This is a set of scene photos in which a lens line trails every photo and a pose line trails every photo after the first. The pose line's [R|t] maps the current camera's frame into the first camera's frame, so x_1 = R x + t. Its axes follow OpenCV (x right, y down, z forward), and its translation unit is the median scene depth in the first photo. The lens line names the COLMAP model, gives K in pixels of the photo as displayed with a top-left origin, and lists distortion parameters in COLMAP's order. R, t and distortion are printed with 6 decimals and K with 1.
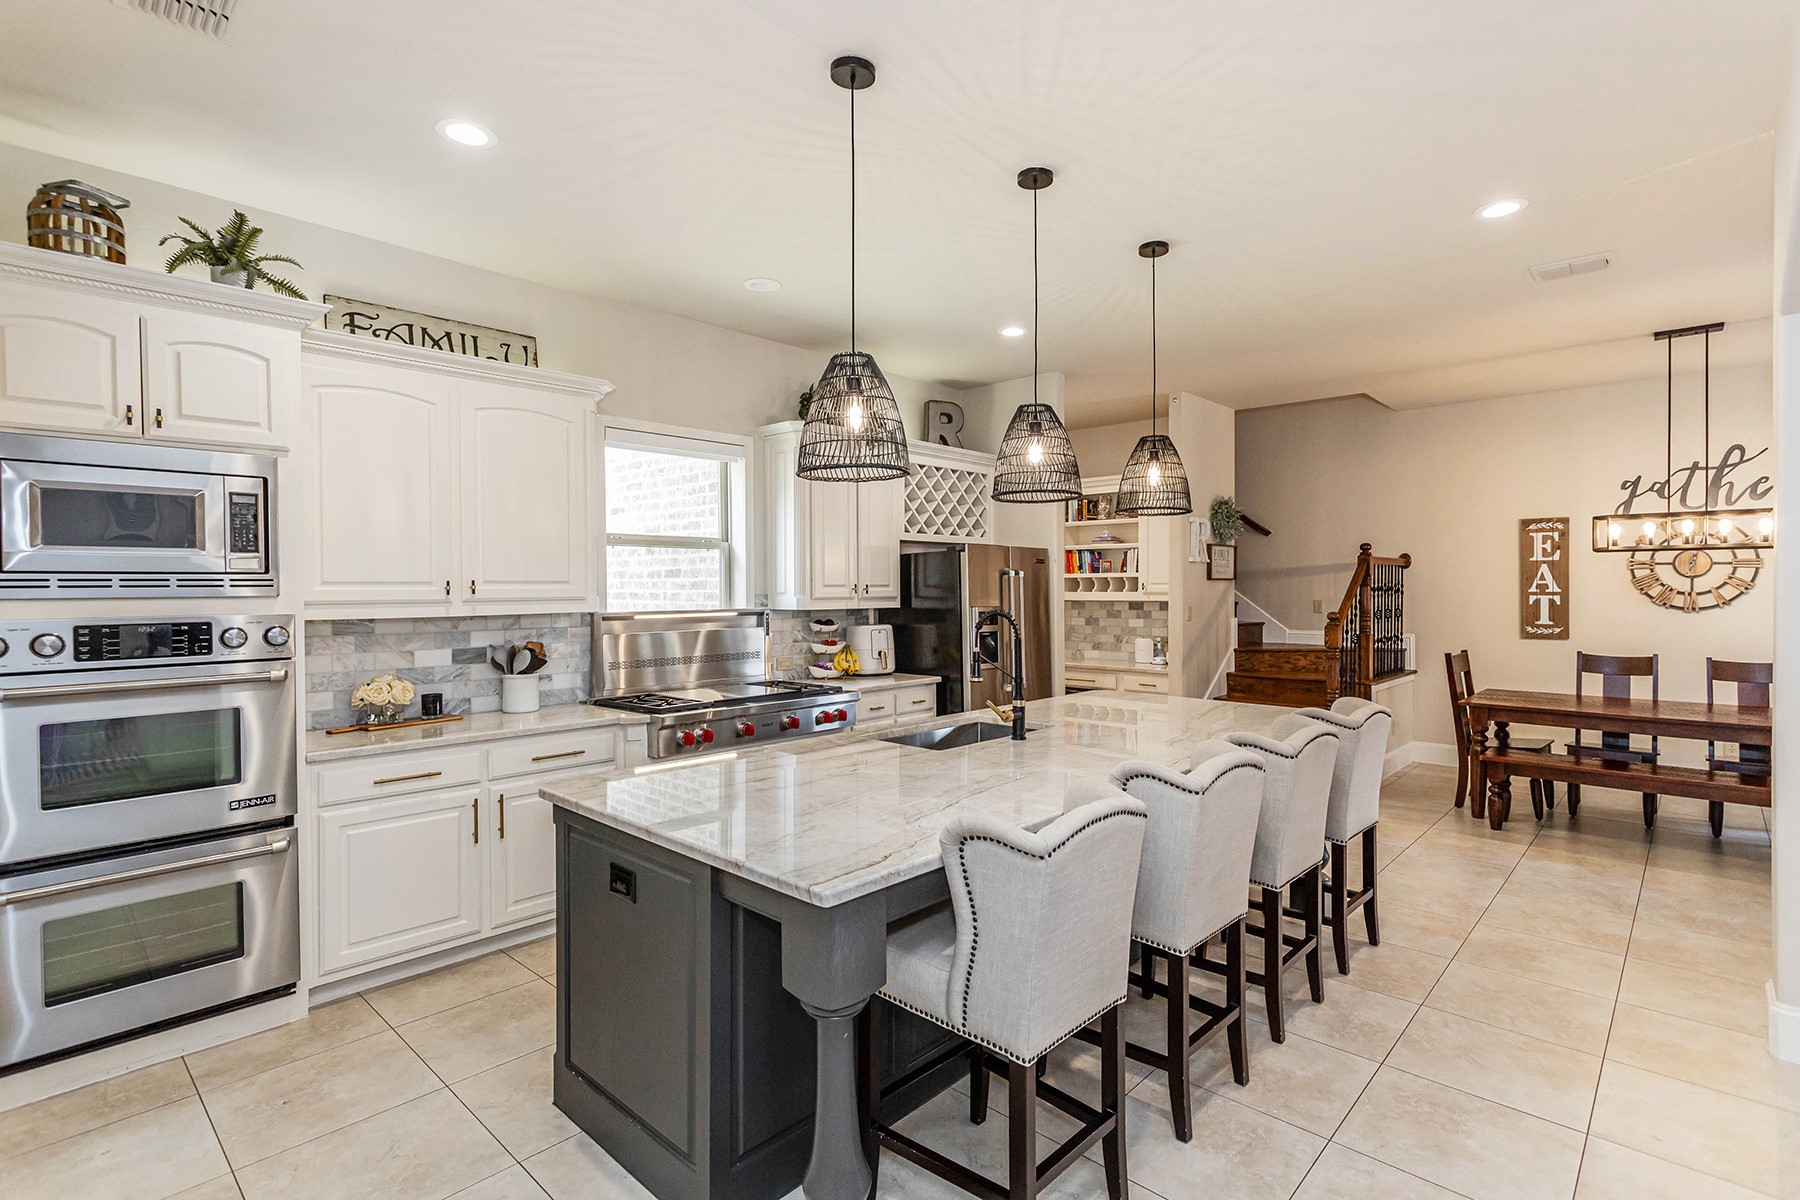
lens RADIAL K [[860.2, 0, 903.7], [0, 860.2, 602.3], [0, 0, 1]] dist [-0.004725, -0.000558]
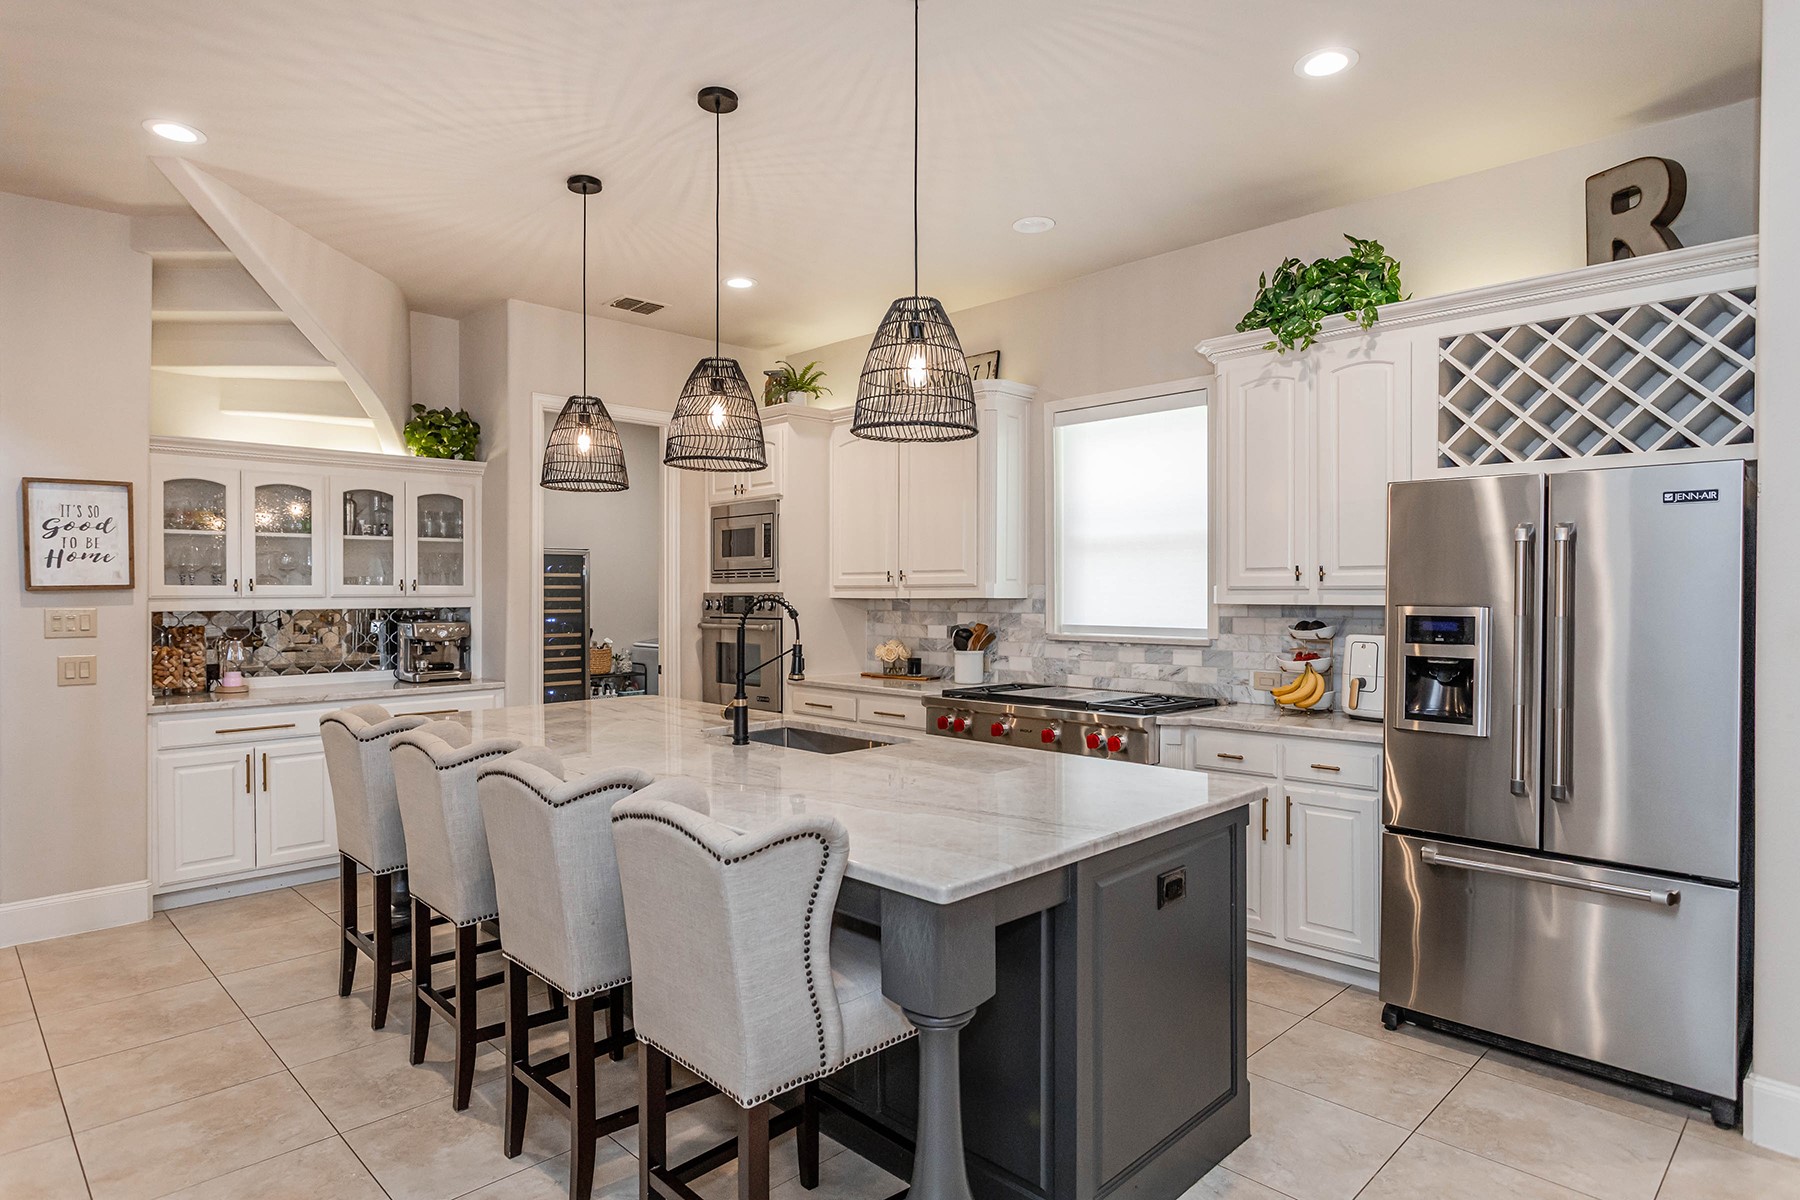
lens RADIAL K [[1033.8, 0, 894.4], [0, 1033.8, 595.5], [0, 0, 1]] dist [0.002428, -0.000999]
pose [[-0.031653, 0.015754, -0.999375, 0.977711], [-0.008047, 0.999839, 0.016016, -0.012181], [0.999467, 0.008549, -0.031521, 0.981274]]
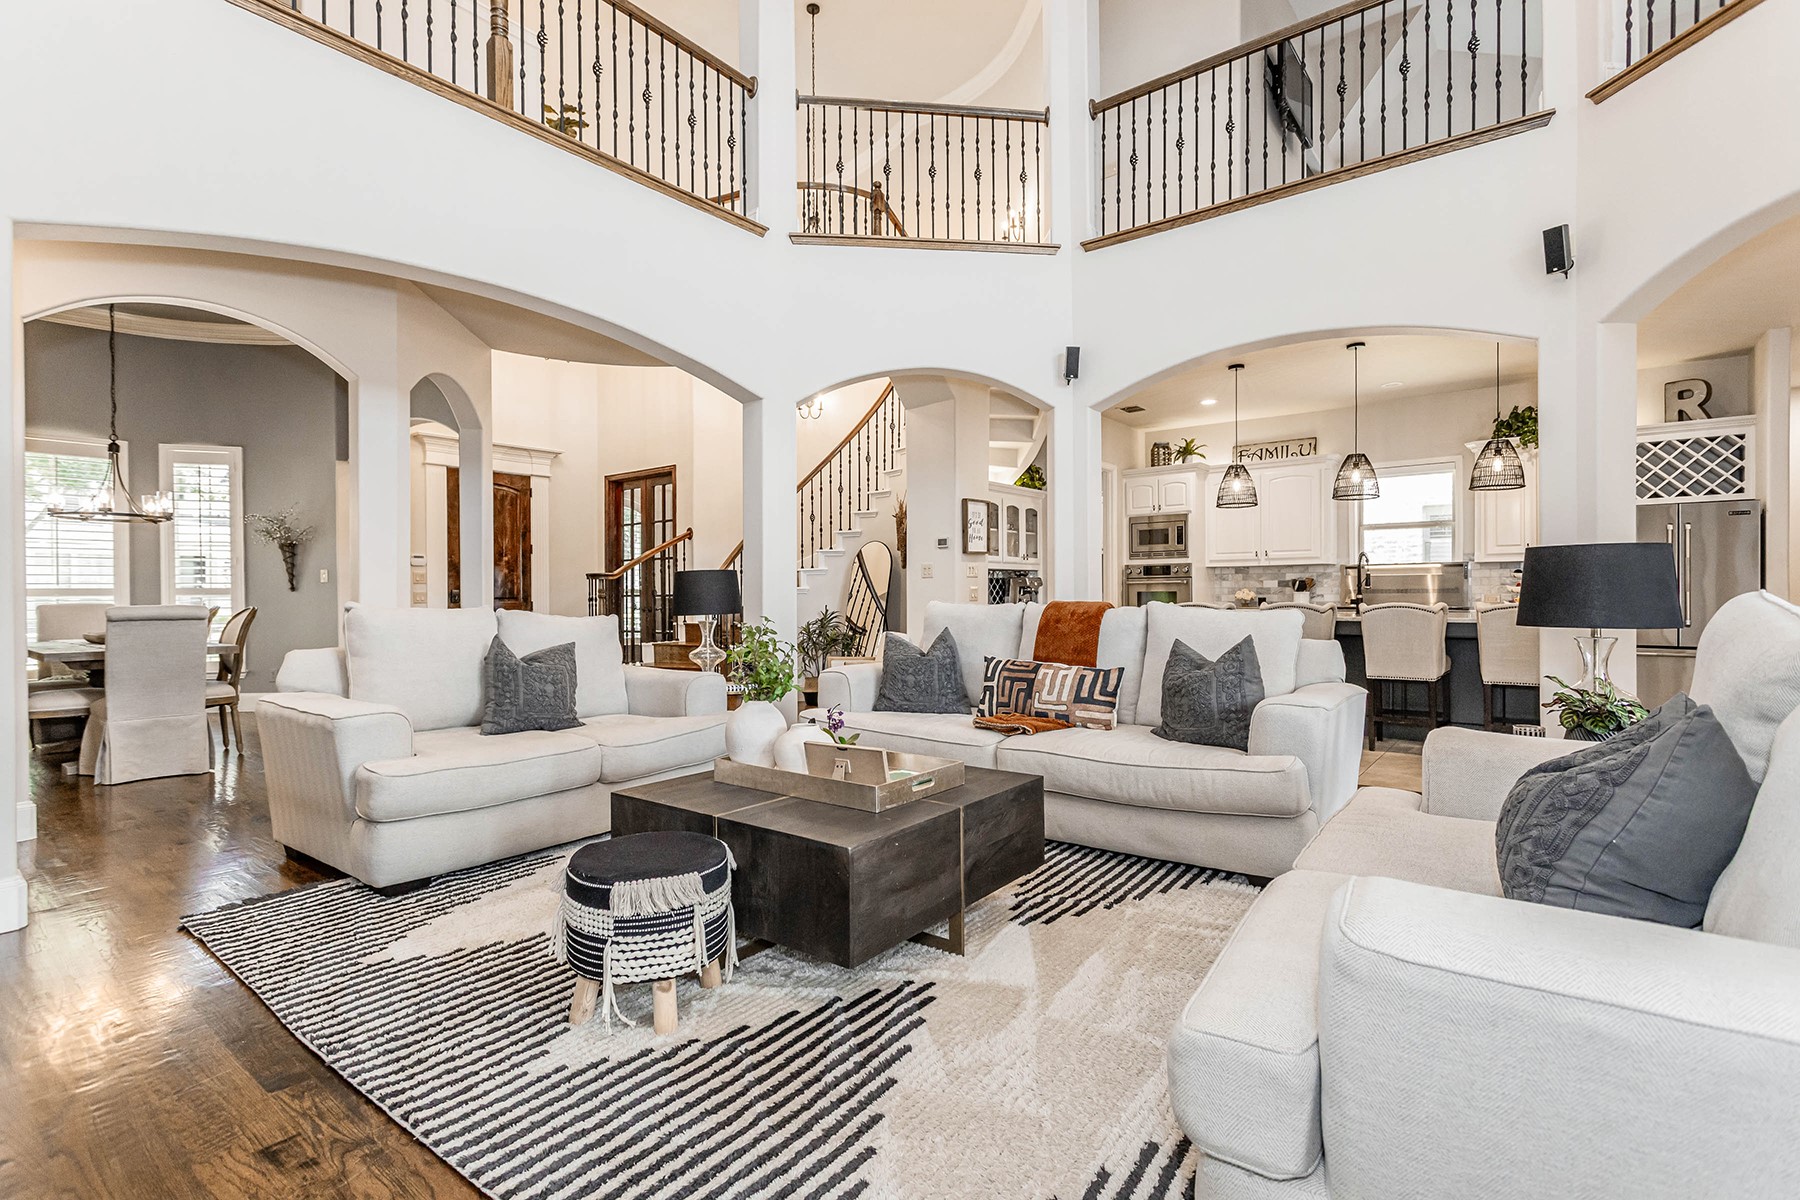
lens RADIAL K [[840.2, 0, 911.1], [0, 840.2, 595.6], [0, 0, 1]] dist [0.002551, 0.000782]
pose [[0.112766, 0.013729, -0.993527, 1.674679], [-0.005460, 0.999898, 0.013197, 0.072645], [0.993607, 0.003936, 0.112830, -0.265884]]
